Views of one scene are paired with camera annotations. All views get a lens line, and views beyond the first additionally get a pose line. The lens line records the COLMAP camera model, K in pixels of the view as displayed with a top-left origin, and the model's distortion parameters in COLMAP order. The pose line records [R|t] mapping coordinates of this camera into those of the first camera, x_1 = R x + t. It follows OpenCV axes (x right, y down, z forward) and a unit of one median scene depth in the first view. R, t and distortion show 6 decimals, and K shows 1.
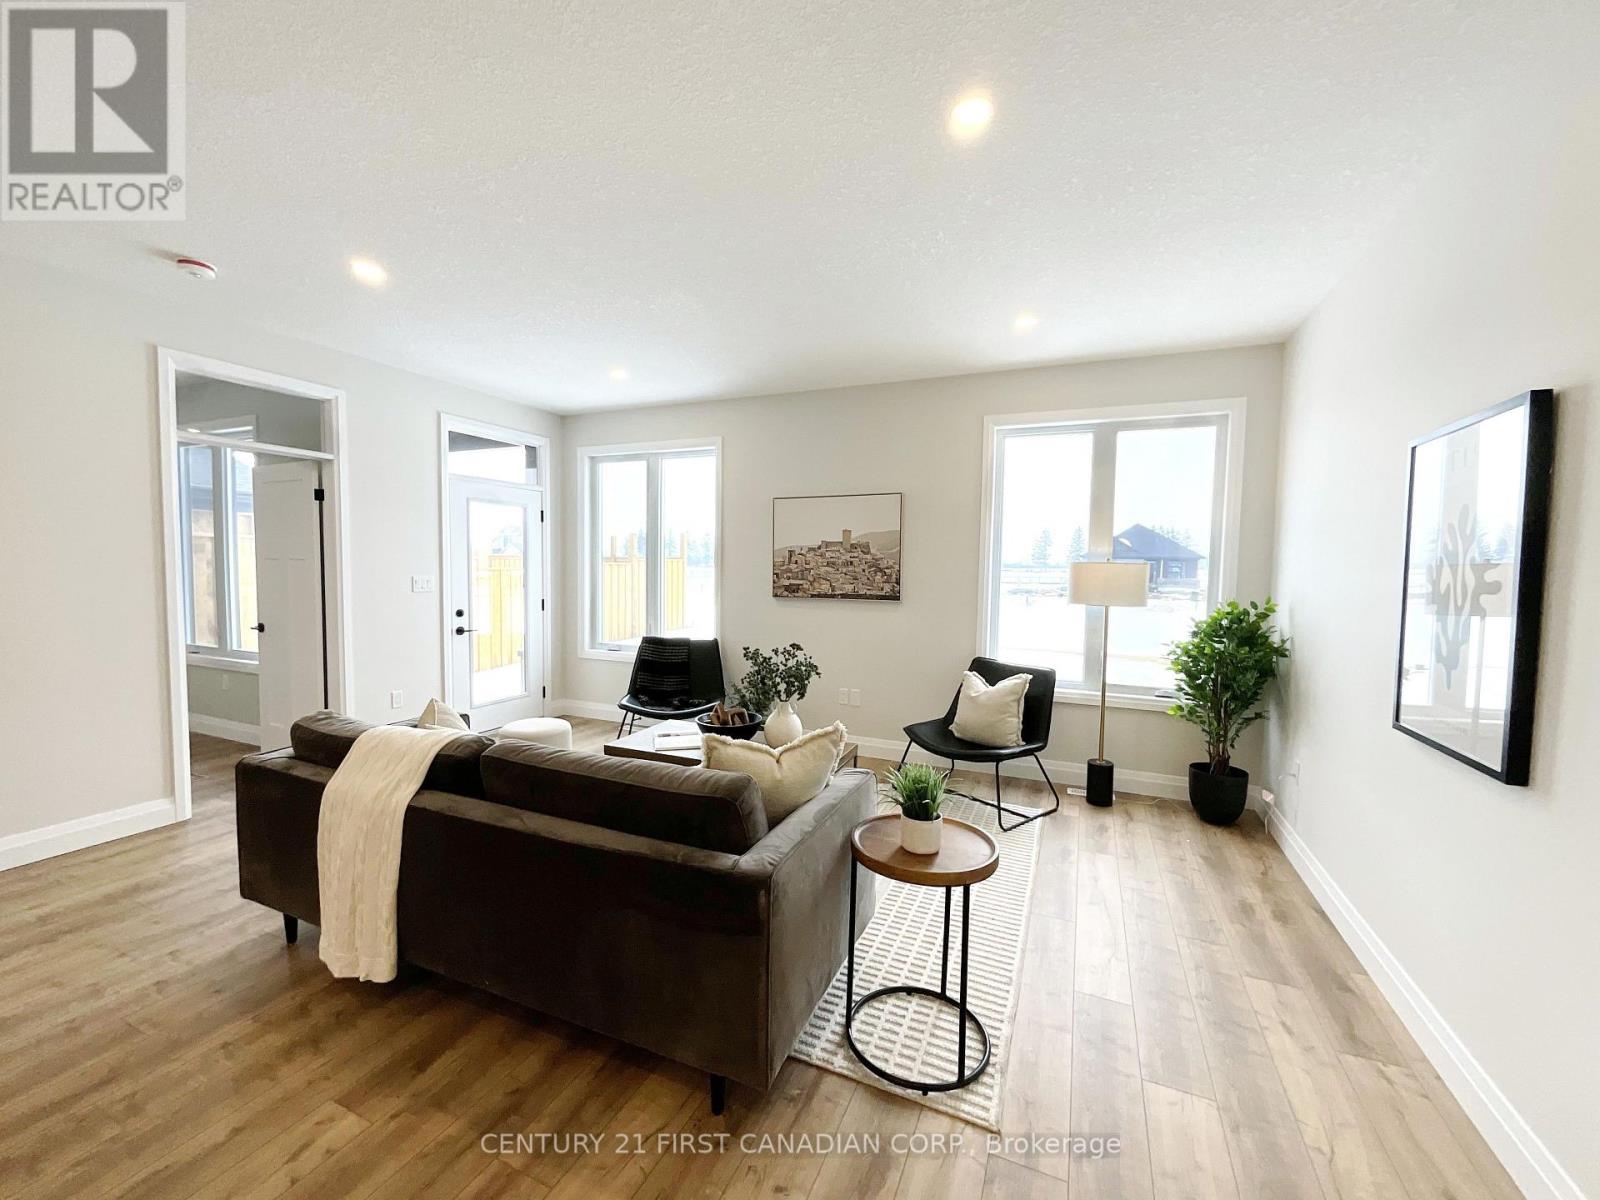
lens RADIAL K [[643.8, 0, 803.3], [0, 643.8, 601.2], [0, 0, 1]] dist [0.000980, -0.000574]
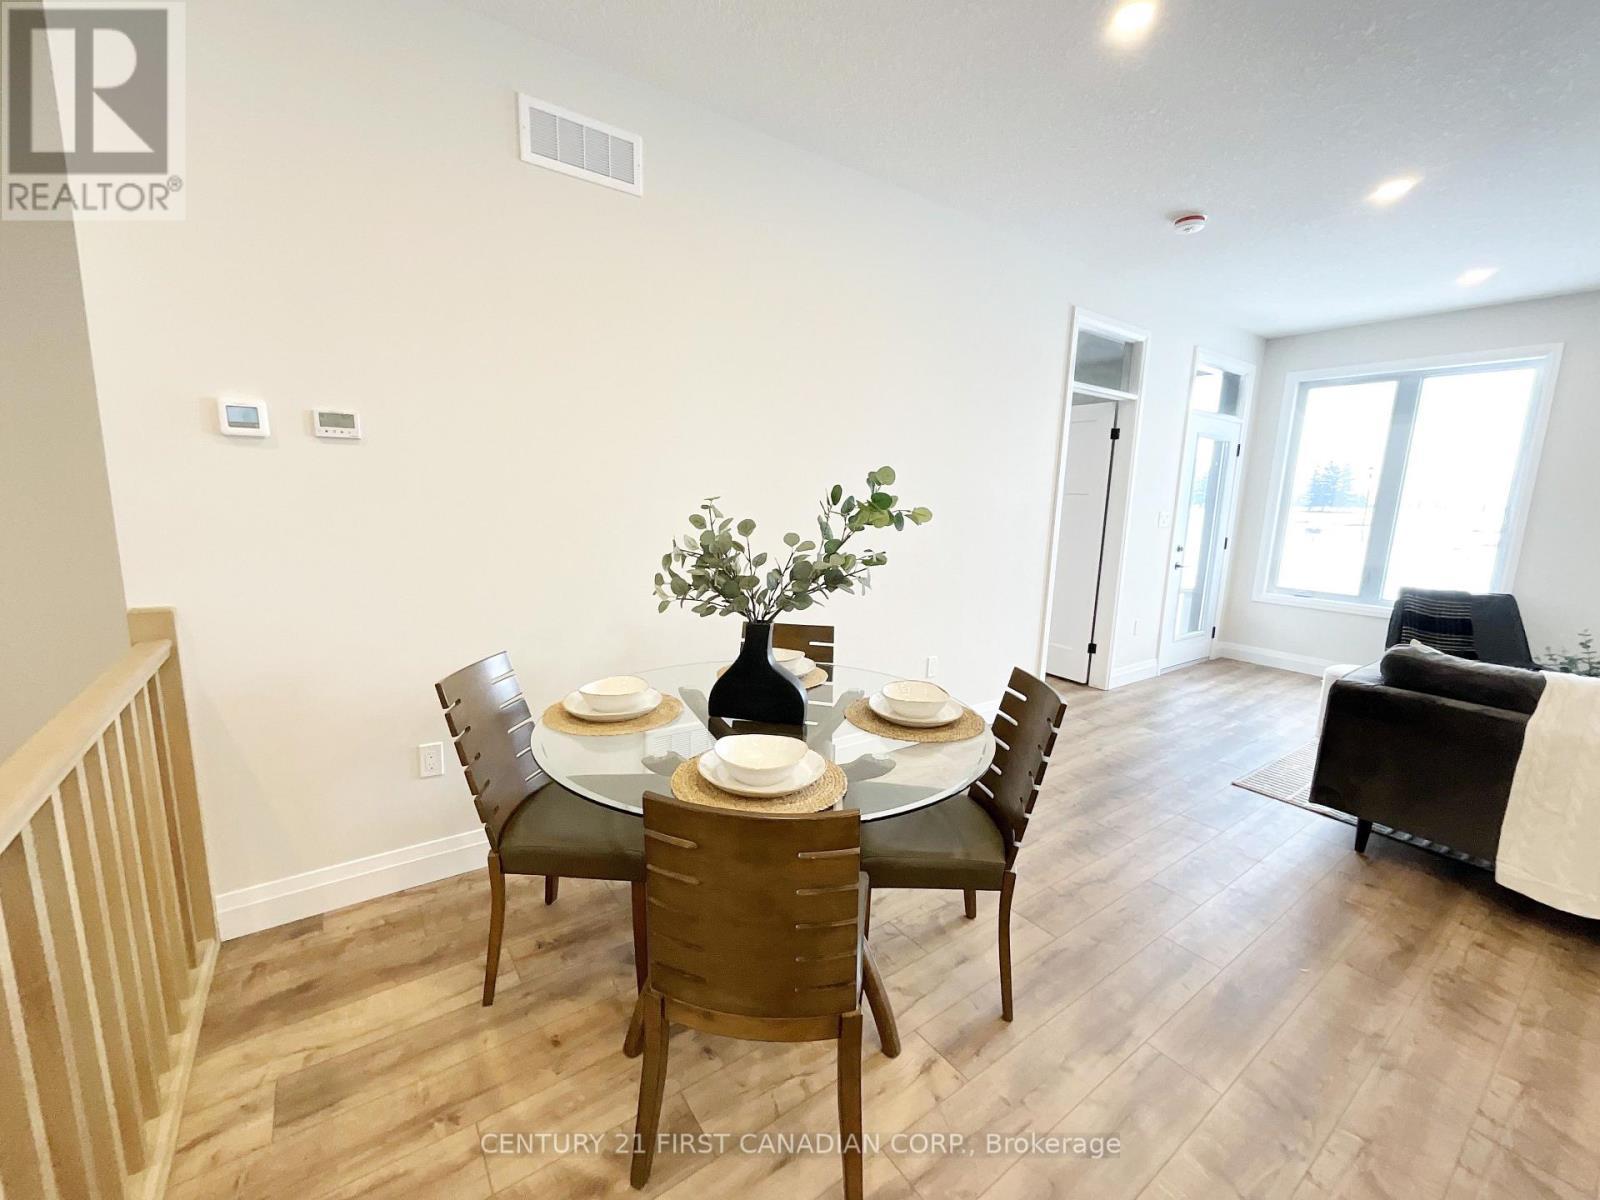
lens RADIAL K [[643.8, 0, 803.3], [0, 643.8, 601.2], [0, 0, 1]] dist [0.000980, -0.000574]
pose [[0.862848, 0.092631, -0.496904, -0.552740], [-0.043210, 0.992983, 0.110076, 0.015322], [0.503613, -0.073508, 0.860796, -0.189142]]
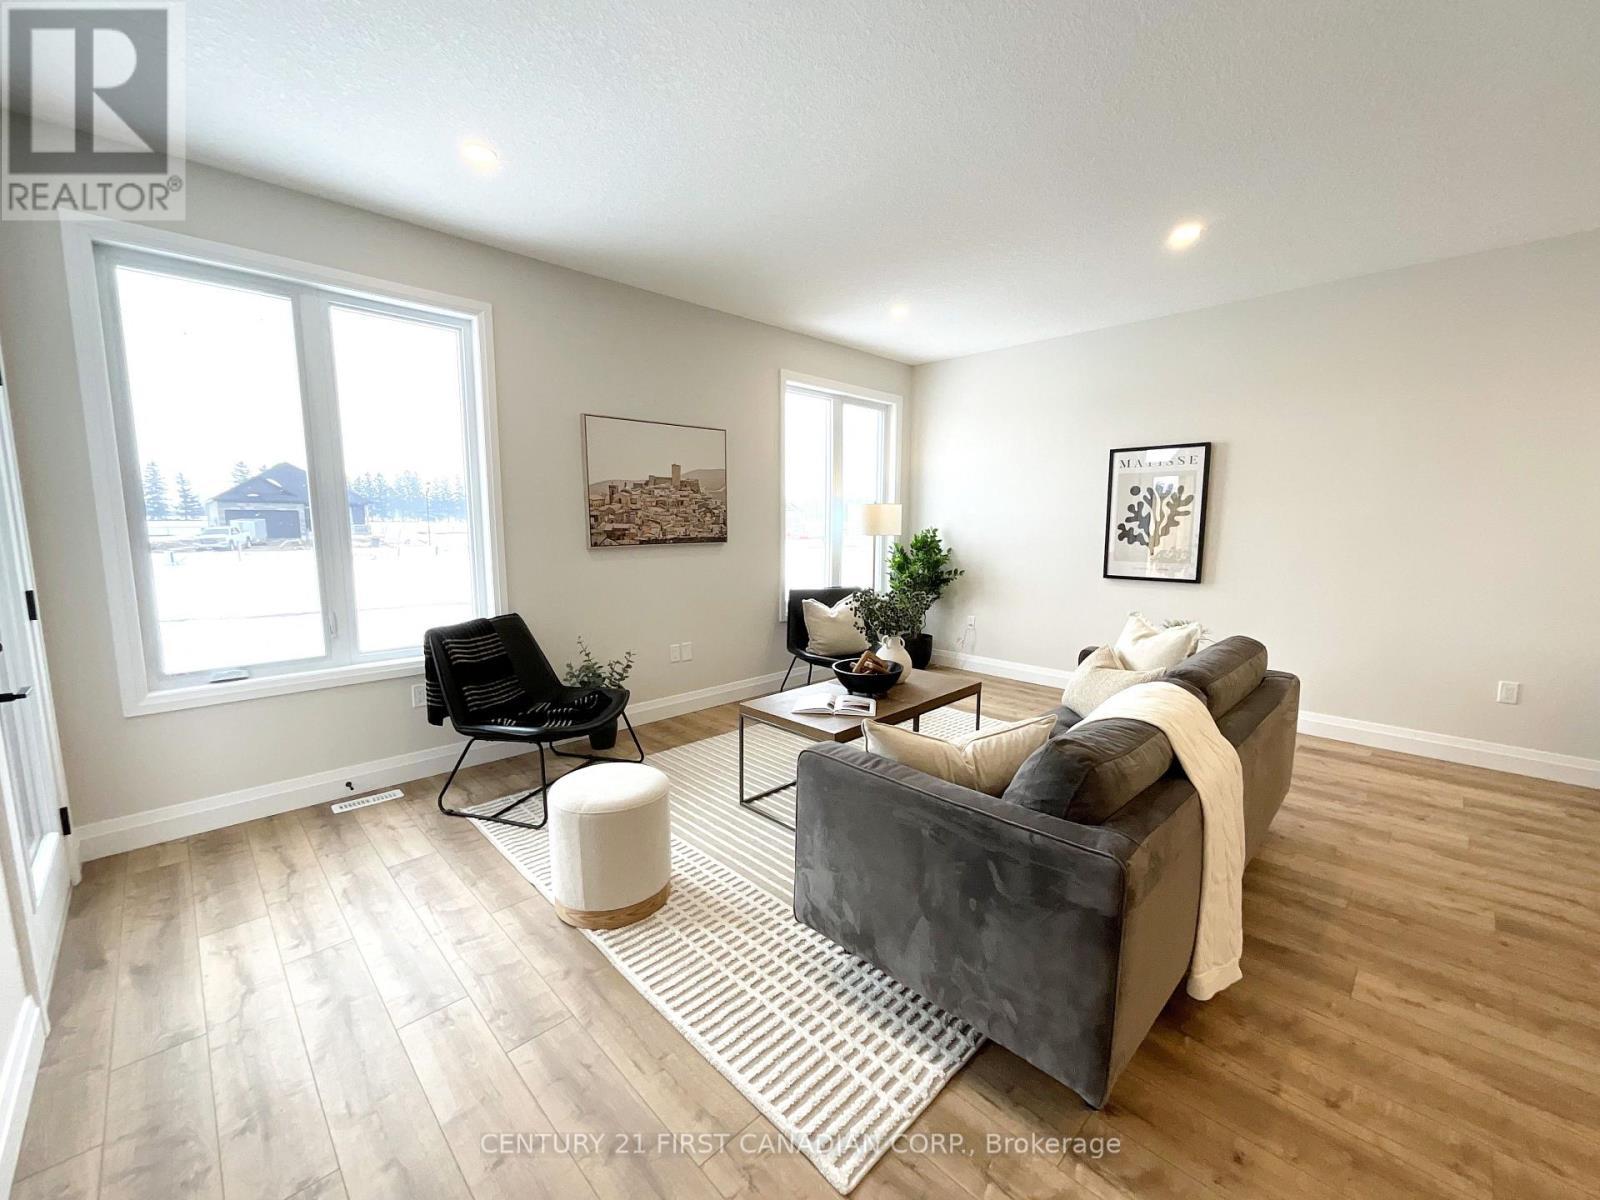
lens RADIAL K [[643.8, 0, 803.3], [0, 643.8, 601.2], [0, 0, 1]] dist [0.000980, -0.000574]
pose [[0.365124, -0.130385, 0.921783, -0.705313], [0.052945, 0.991449, 0.119268, -0.021621], [-0.929452, 0.005257, 0.368905, 0.517958]]
